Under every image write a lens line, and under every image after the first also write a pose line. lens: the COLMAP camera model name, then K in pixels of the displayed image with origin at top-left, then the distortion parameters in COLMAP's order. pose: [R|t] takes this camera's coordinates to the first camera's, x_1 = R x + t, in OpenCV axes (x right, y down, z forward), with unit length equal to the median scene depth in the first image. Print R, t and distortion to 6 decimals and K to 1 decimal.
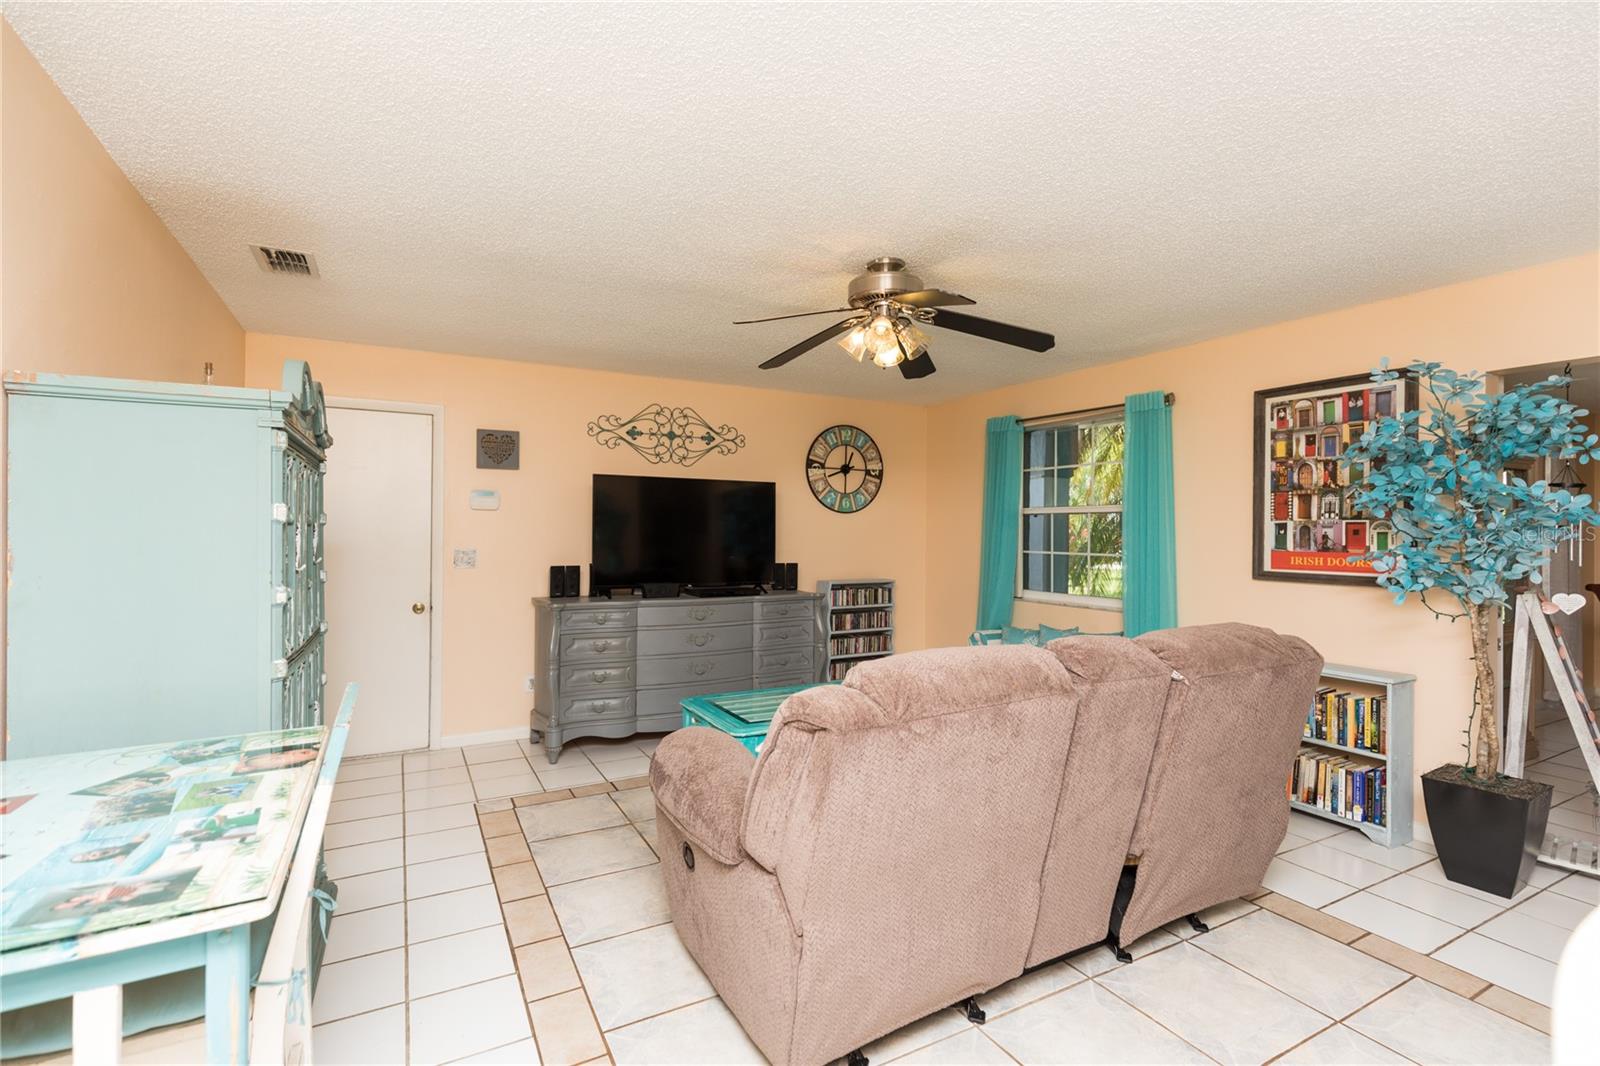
lens RADIAL K [[718.8, 0, 811.9], [0, 718.8, 539.4], [0, 0, 1]] dist [0.000060, -0.001362]
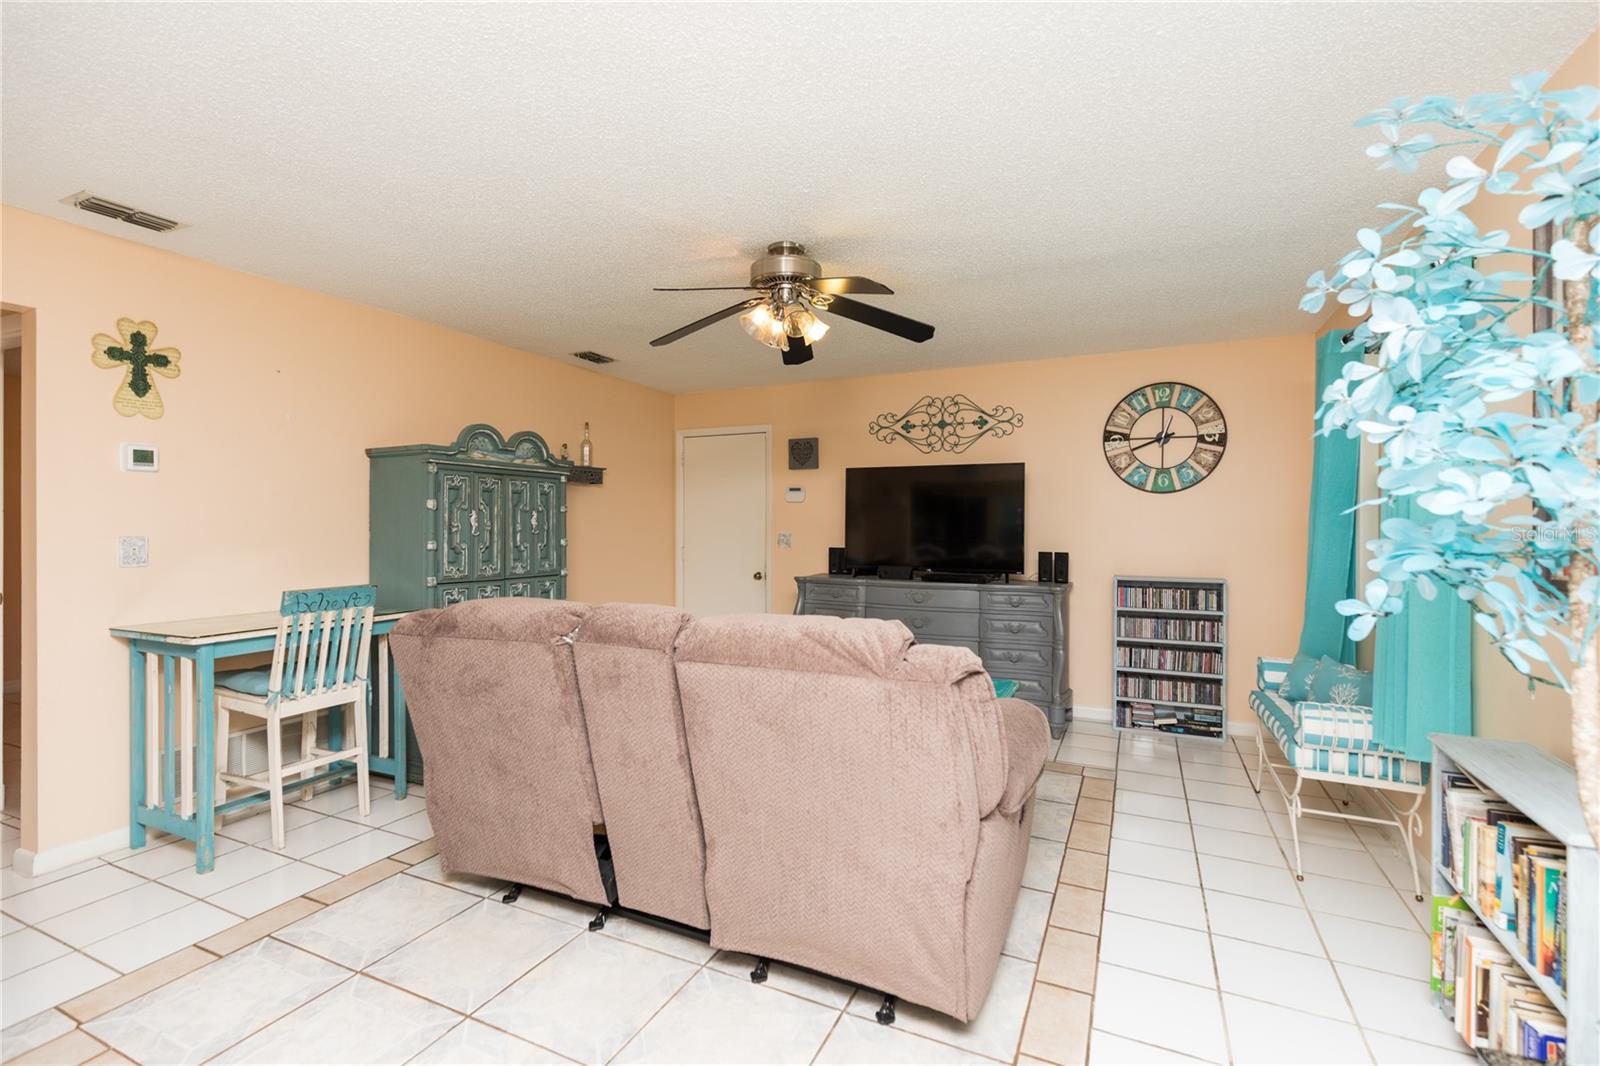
lens RADIAL K [[718.8, 0, 799.3], [0, 718.8, 530.0], [0, 0, 1]] dist [0.000060, -0.001362]
pose [[0.576298, 0.006435, -0.817214, 0.535153], [-0.001671, 0.999976, 0.006696, 0.000028], [0.817238, -0.002493, 0.576295, 0.242144]]
